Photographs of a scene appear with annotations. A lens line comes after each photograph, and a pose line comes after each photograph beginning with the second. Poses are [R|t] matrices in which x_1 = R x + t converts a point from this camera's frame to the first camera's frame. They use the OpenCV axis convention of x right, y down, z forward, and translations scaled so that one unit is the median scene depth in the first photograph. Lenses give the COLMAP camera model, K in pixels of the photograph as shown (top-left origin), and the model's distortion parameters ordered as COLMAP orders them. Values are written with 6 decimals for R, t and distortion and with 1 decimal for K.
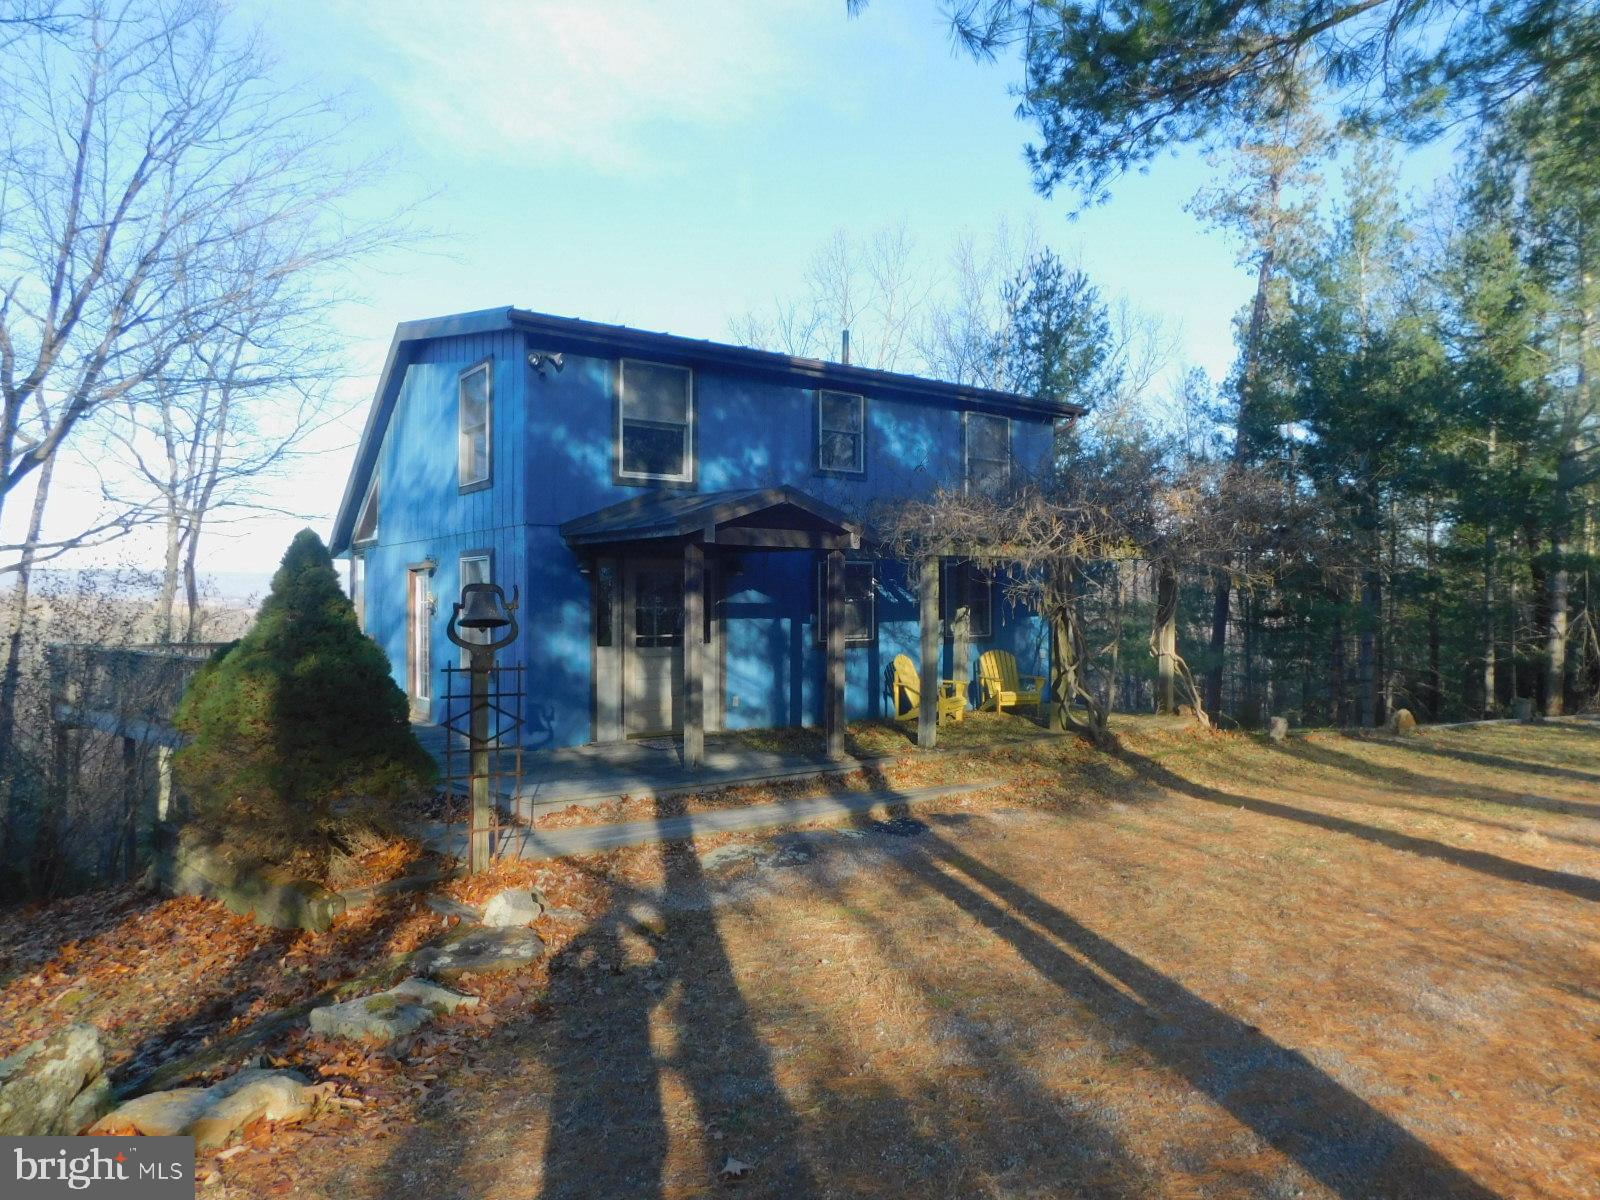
lens RADIAL K [[1065.8, 0, 800.0], [0, 1065.8, 600.0], [0, 0, 1]] dist [-0.056803, 0.035474]
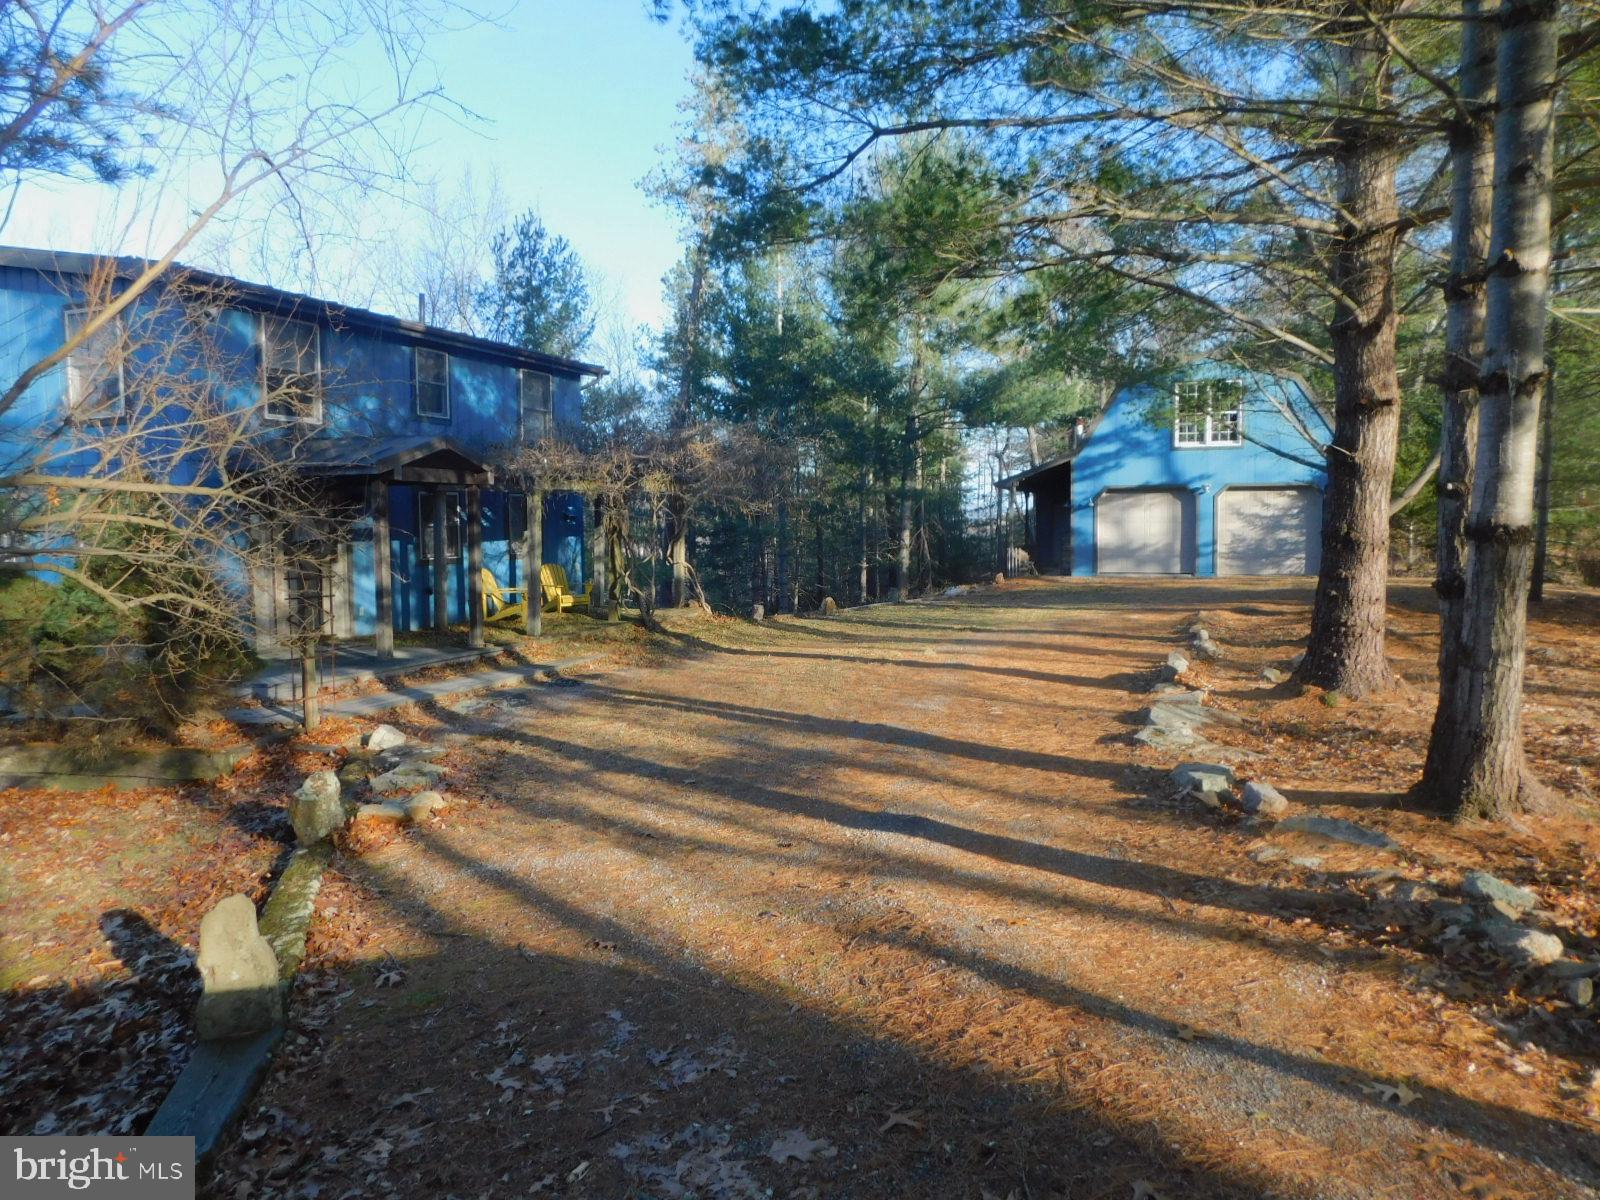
lens RADIAL K [[1065.8, 0, 800.0], [0, 1065.8, 600.0], [0, 0, 1]] dist [-0.056803, 0.035474]
pose [[0.850392, -0.045328, 0.524194, -0.233886], [0.008556, 0.997342, 0.072361, 0.001828], [-0.526080, -0.057050, 0.848519, -0.228008]]
